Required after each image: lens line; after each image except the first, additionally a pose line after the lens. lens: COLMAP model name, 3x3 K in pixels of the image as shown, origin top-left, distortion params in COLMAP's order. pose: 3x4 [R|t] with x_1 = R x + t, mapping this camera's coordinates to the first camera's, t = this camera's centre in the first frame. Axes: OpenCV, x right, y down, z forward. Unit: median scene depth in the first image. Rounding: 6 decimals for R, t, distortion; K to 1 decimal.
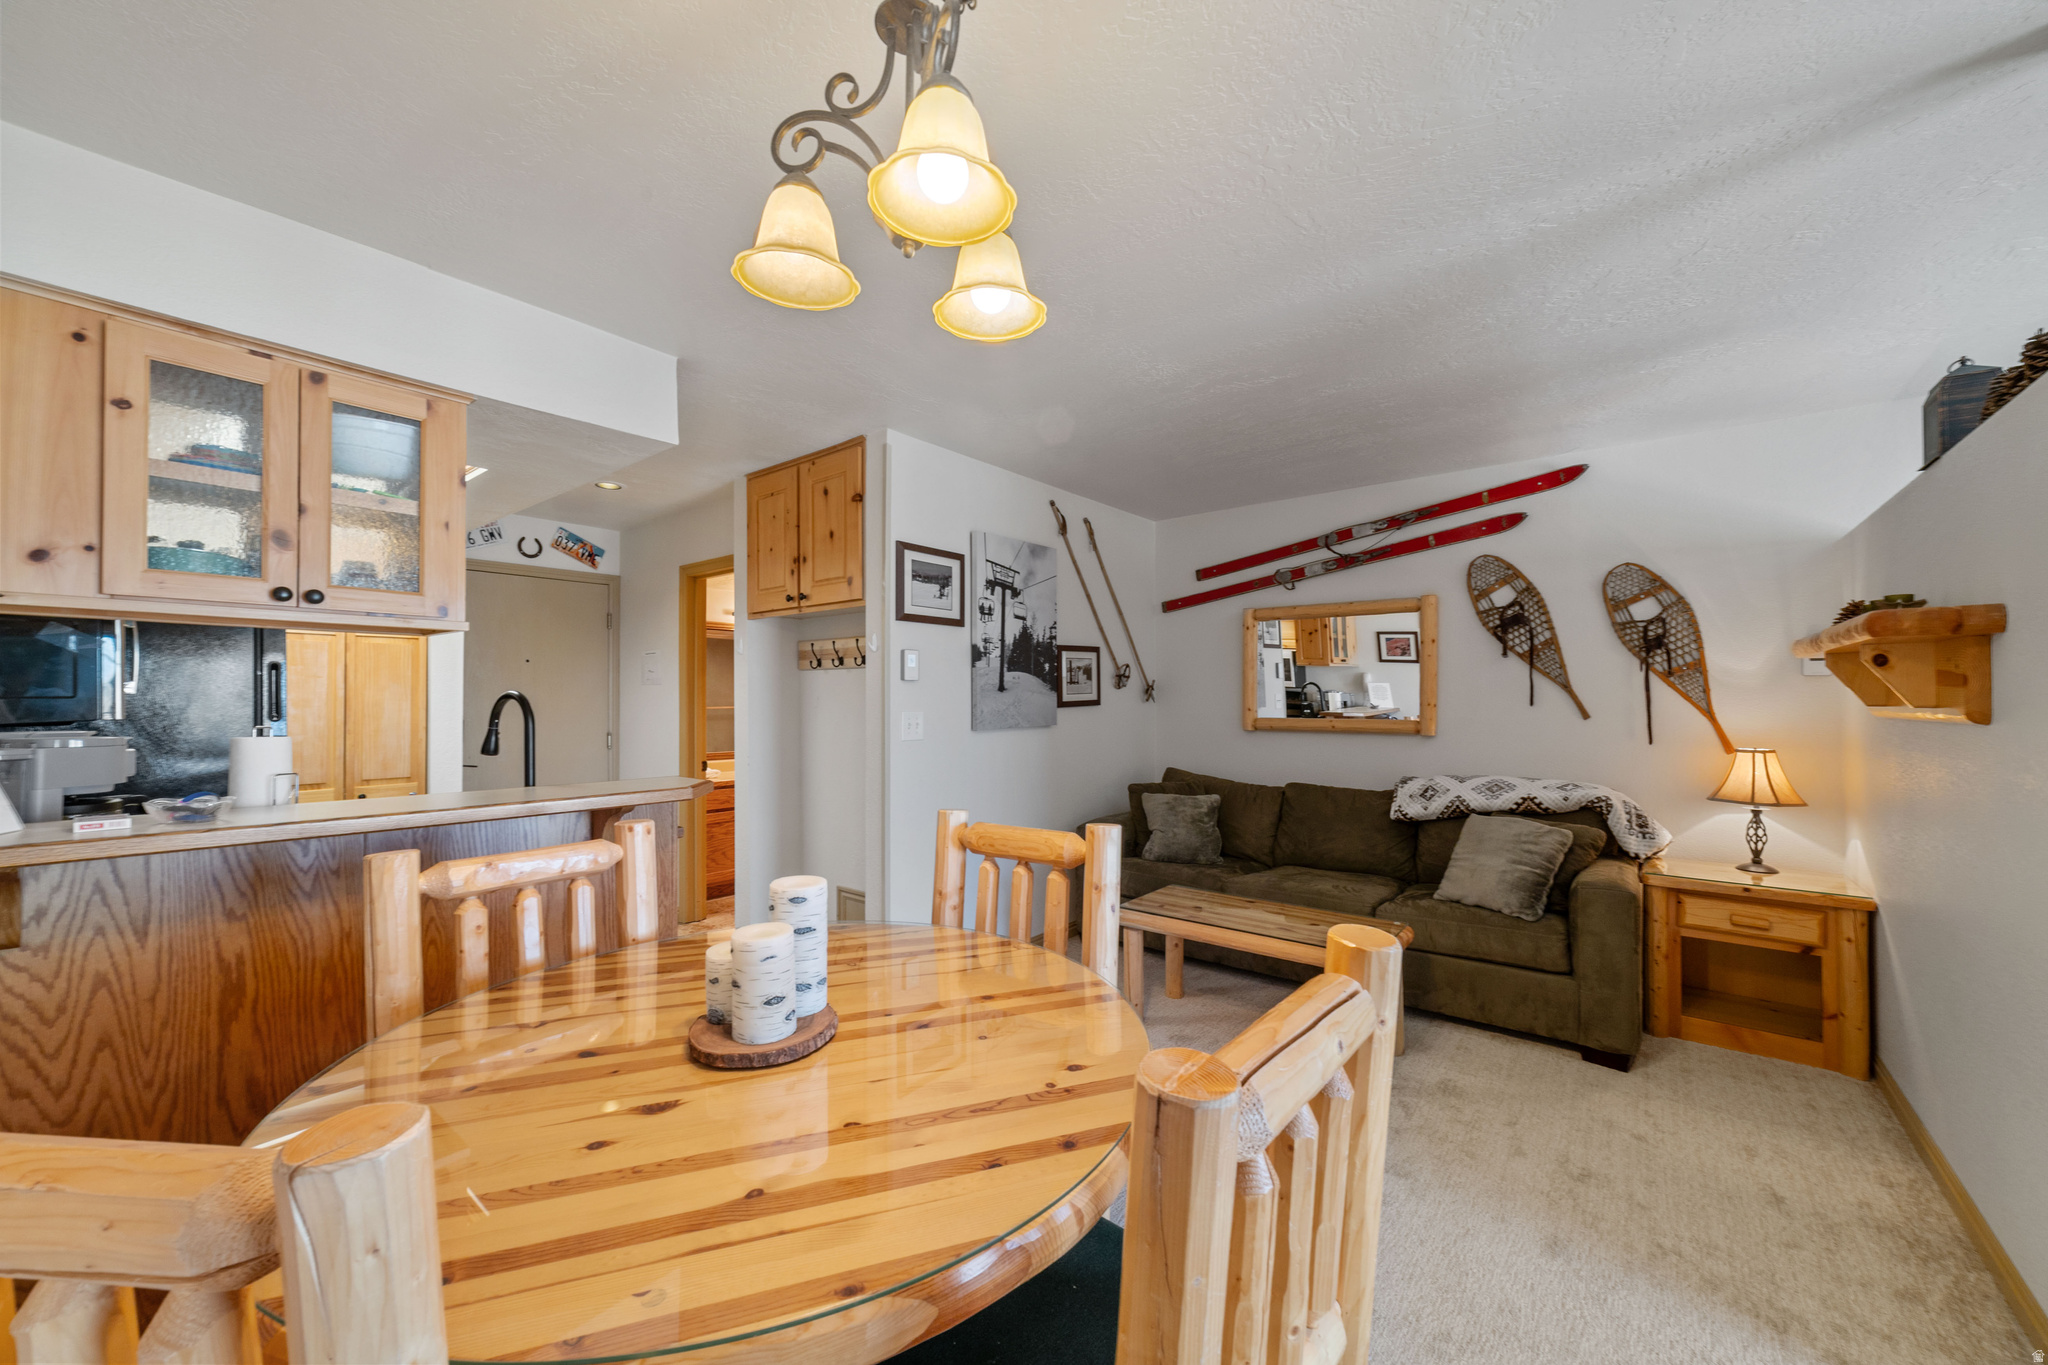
lens RADIAL K [[767.1, 0, 1024.0], [0, 767.1, 682.5], [0, 0, 1]] dist [0.000535, 0.000186]
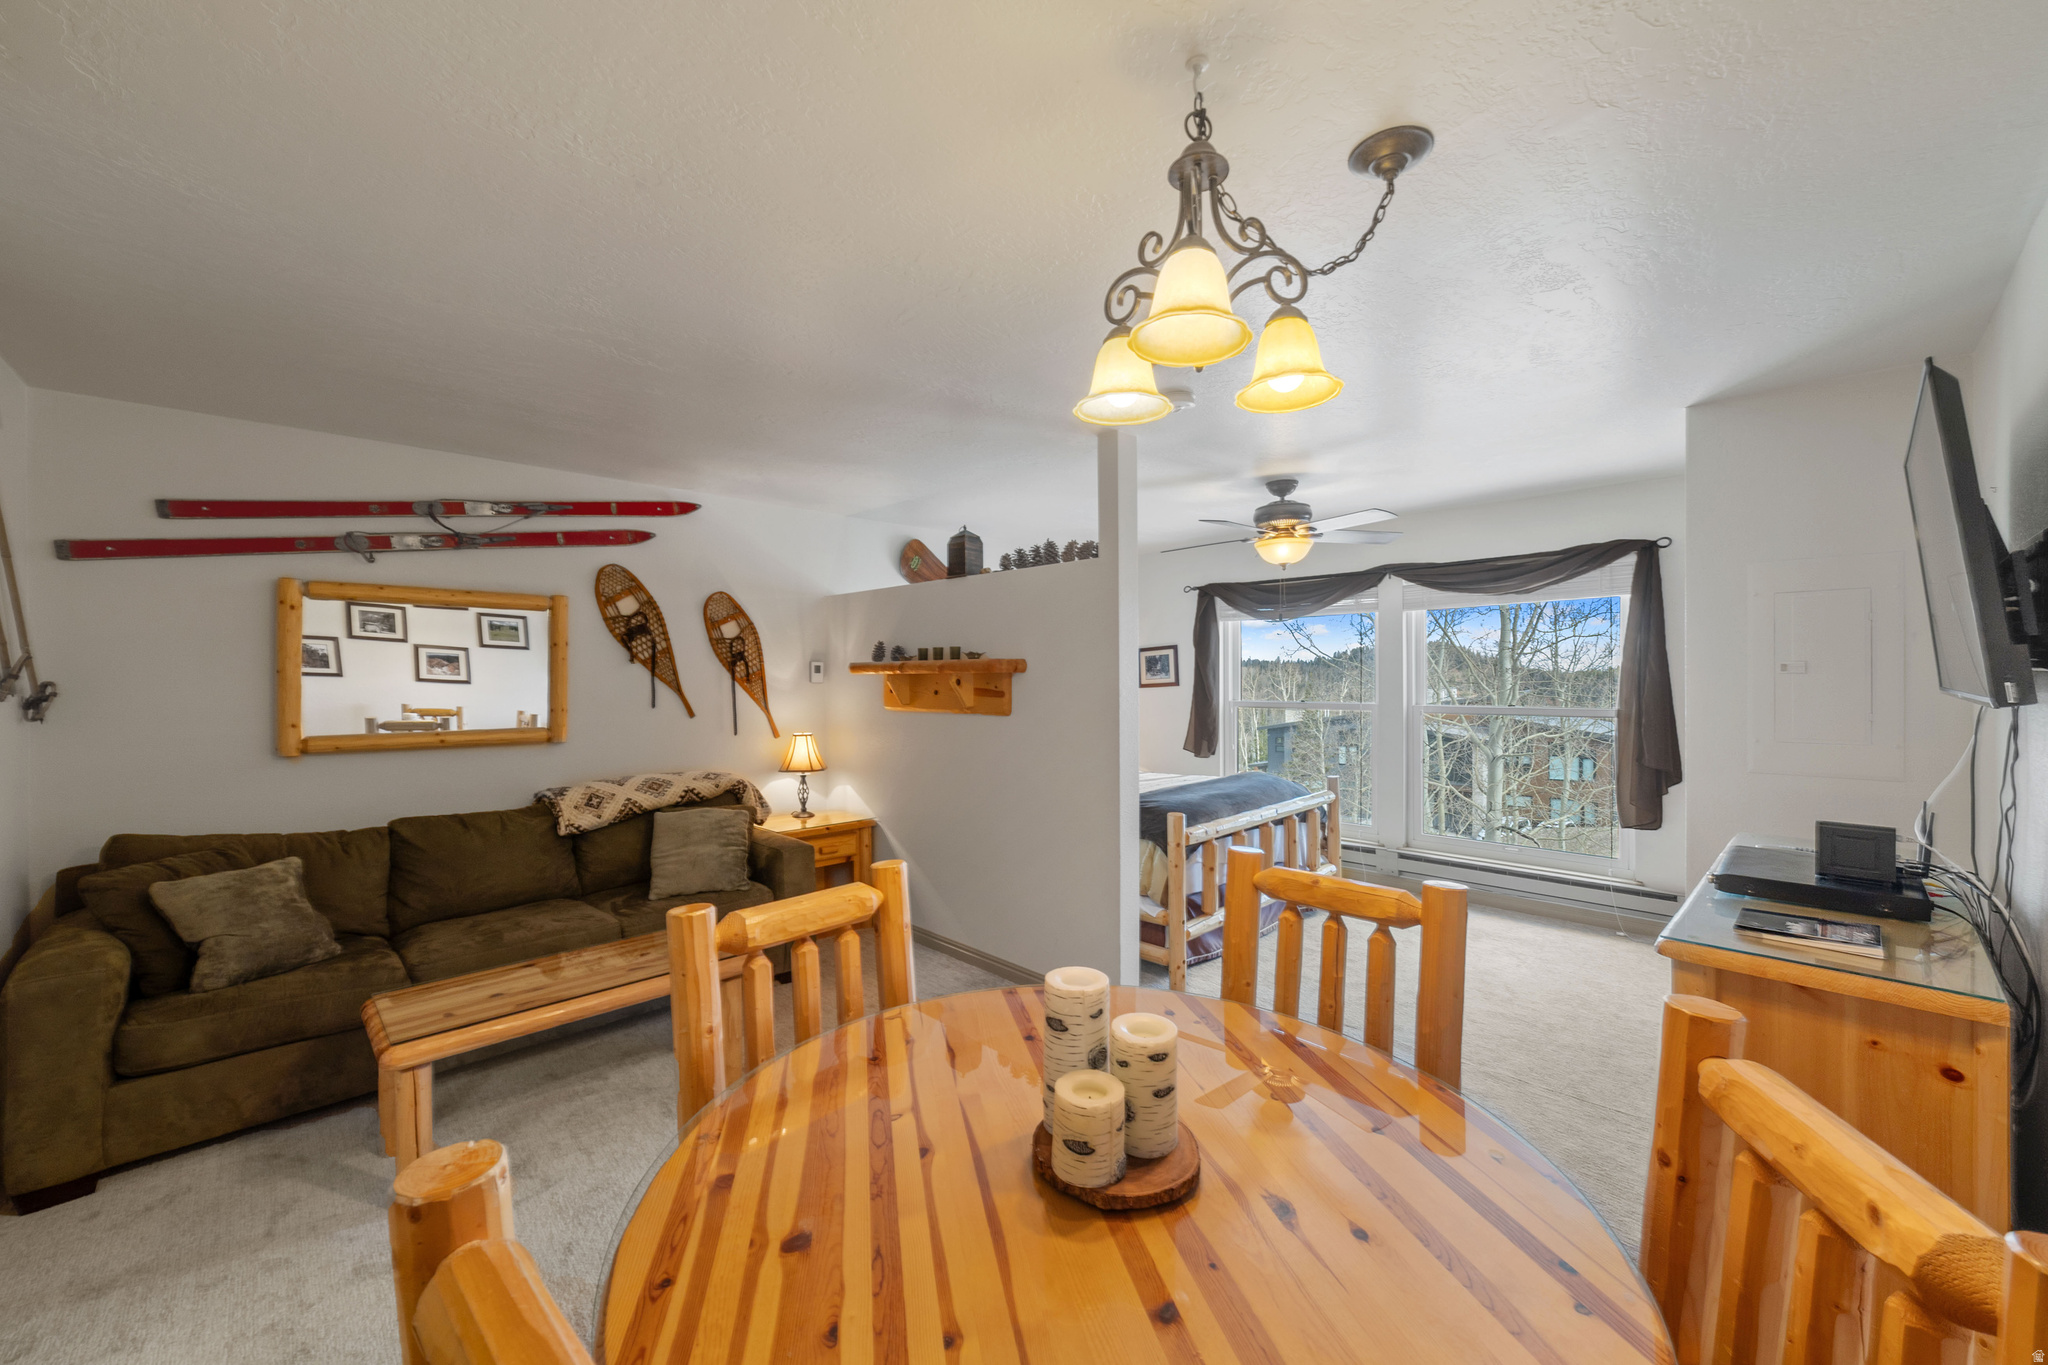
lens RADIAL K [[767.1, 0, 1024.0], [0, 767.1, 682.5], [0, 0, 1]] dist [0.000535, 0.000186]
pose [[0.144763, -0.005343, 0.989452, -0.375585], [-0.016062, 0.999841, 0.007749, -0.024887], [-0.989336, -0.017014, 0.144654, 0.326603]]
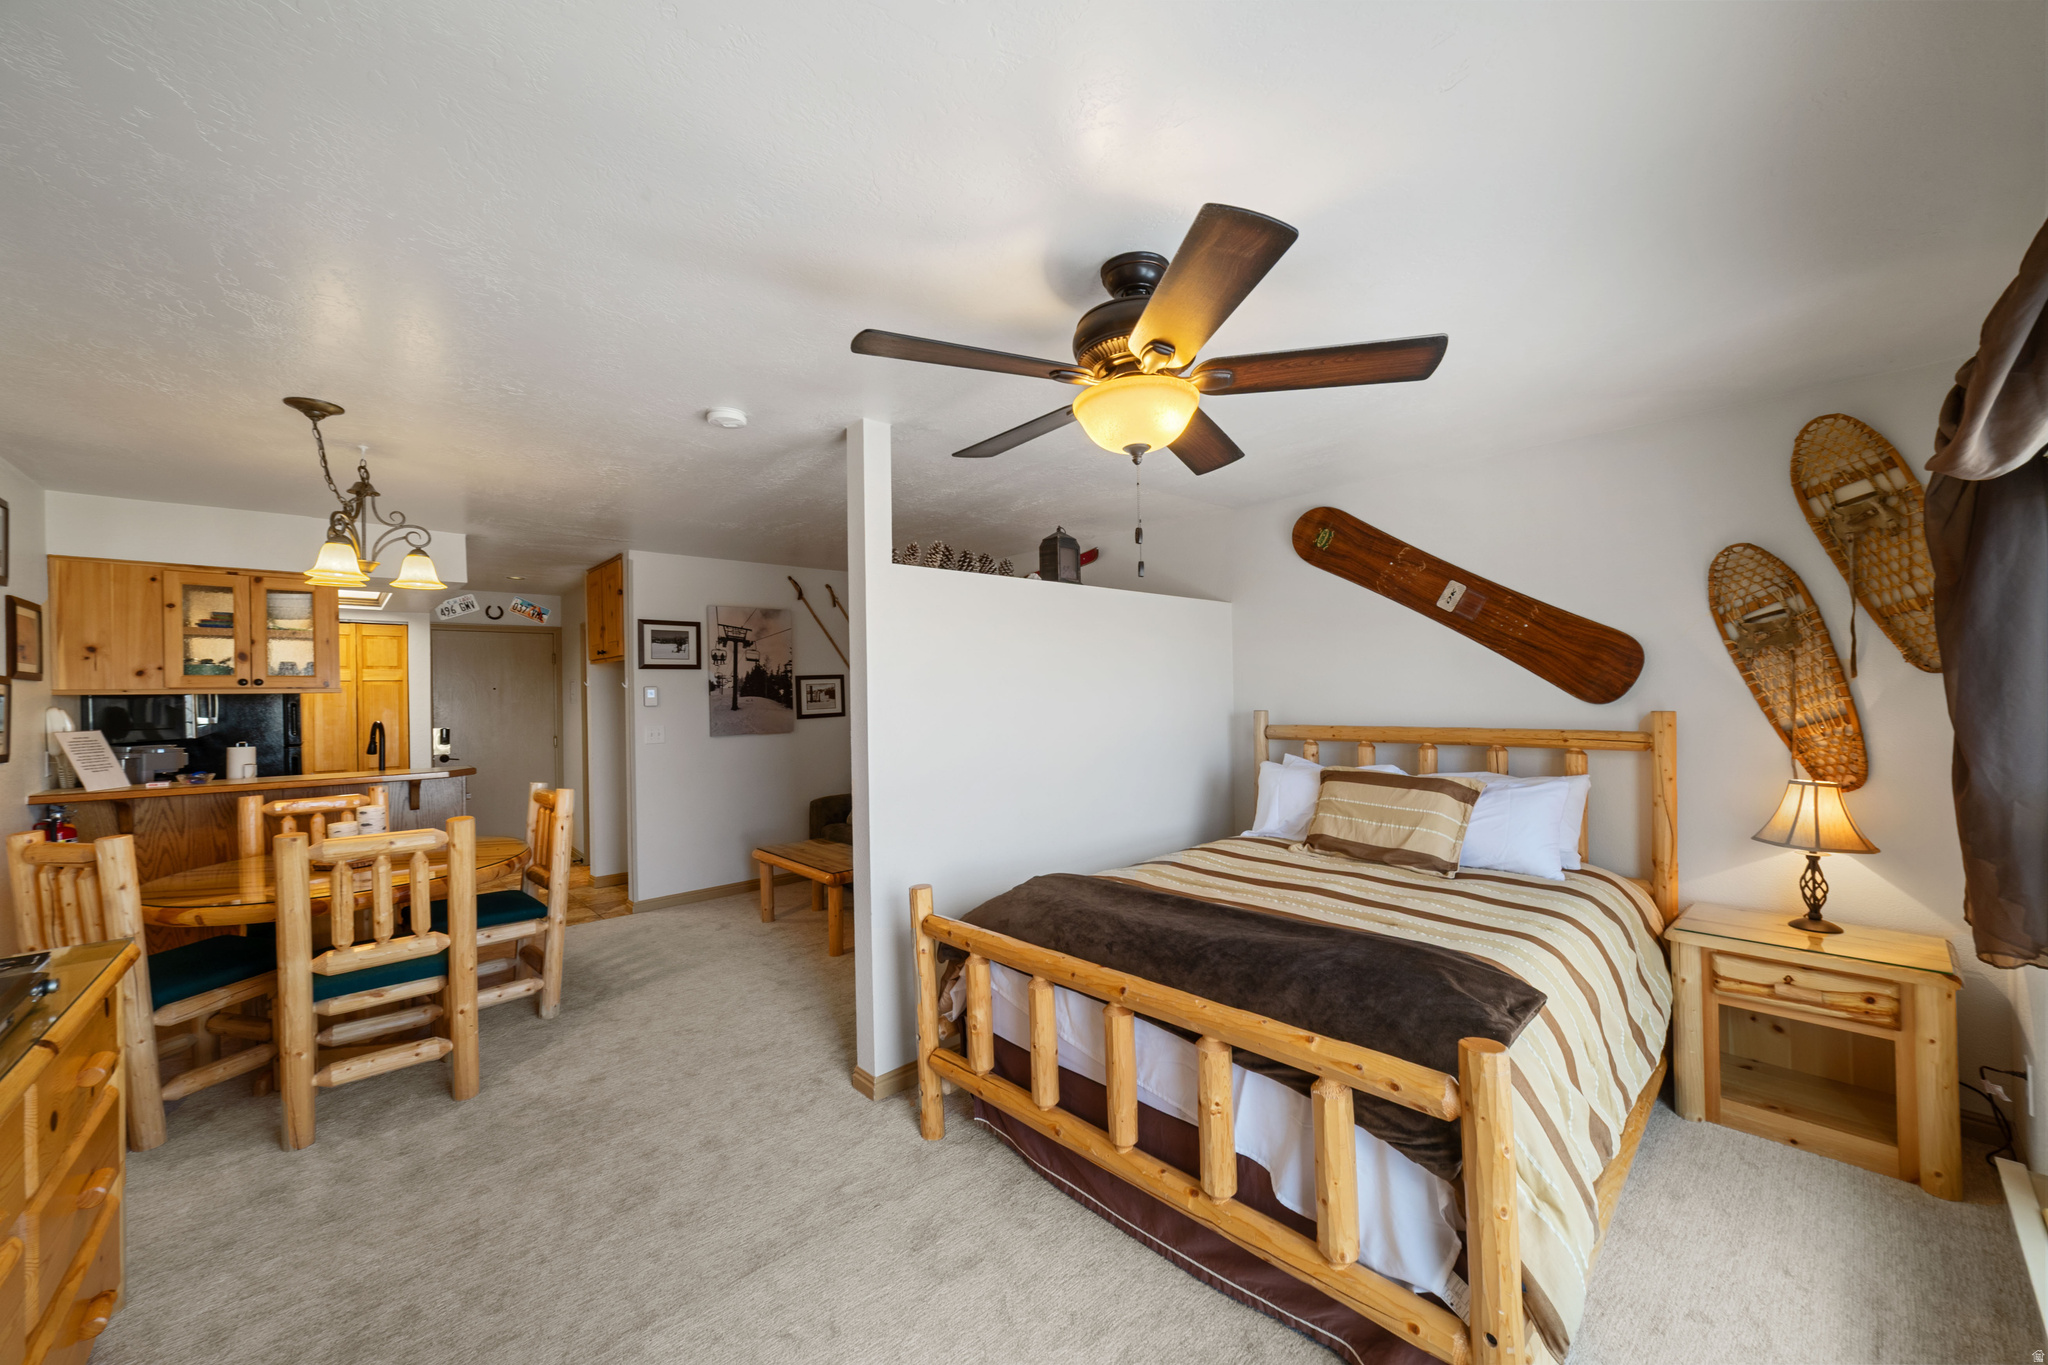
lens RADIAL K [[755.8, 0, 1024.0], [0, 755.8, 682.5], [0, 0, 1]] dist [-0.000404, -0.000115]
pose [[0.988649, -0.014629, -0.149527, 0.749874], [0.016341, 0.999814, 0.010228, -0.048101], [0.149350, -0.012555, 0.988705, -0.383585]]
